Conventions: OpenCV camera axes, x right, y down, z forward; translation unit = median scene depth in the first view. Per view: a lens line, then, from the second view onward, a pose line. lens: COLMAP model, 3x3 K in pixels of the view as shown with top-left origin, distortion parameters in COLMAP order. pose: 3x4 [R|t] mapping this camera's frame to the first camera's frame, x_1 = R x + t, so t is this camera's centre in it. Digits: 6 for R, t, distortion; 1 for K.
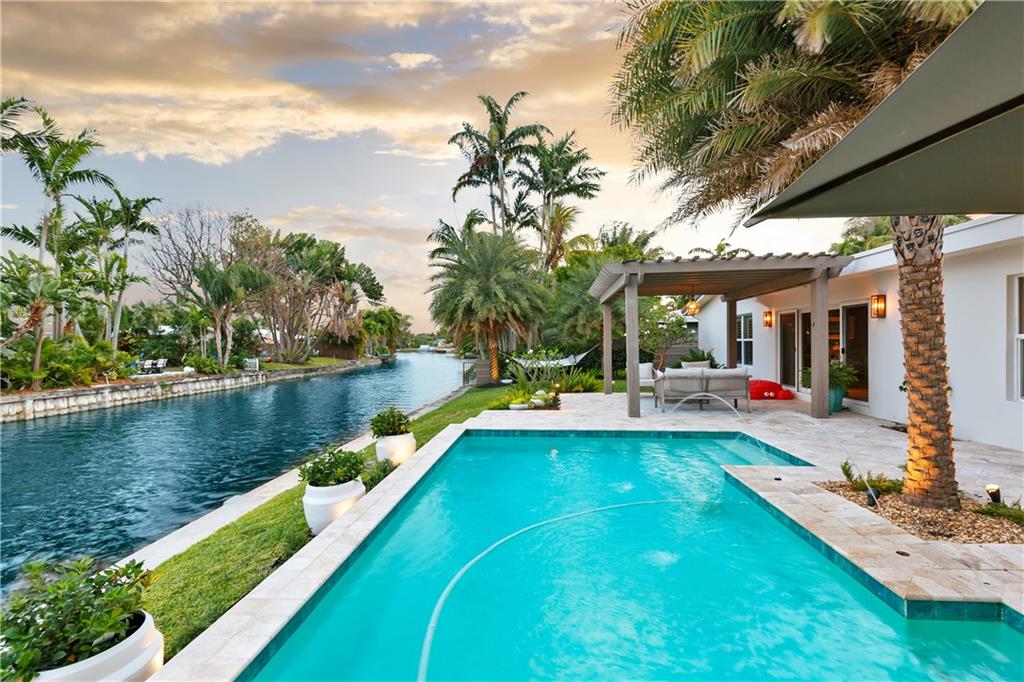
lens RADIAL K [[463.9, 0, 512.0], [0, 463.9, 341.0], [0, 0, 1]] dist [0.002322, 0.000314]
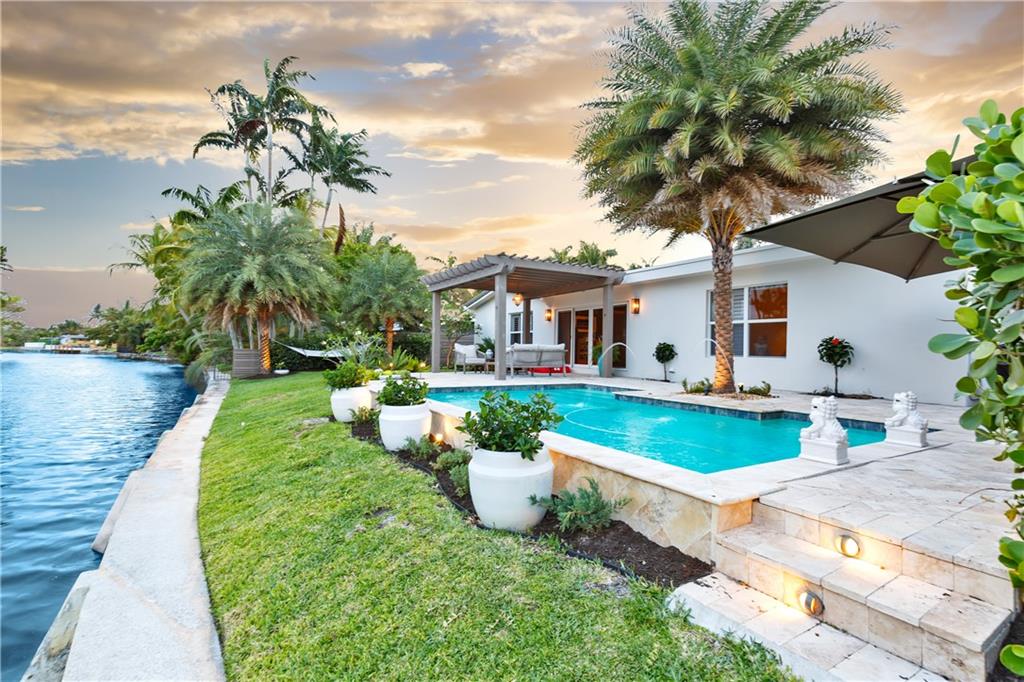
lens RADIAL K [[464.3, 0, 512.0], [0, 464.3, 341.0], [0, 0, 1]] dist [0.026449, 0.000142]
pose [[0.820763, 0.033150, 0.570306, -0.185701], [-0.026749, 0.999450, -0.019599, 0.035441], [-0.570642, 0.000830, 0.821199, -0.023820]]
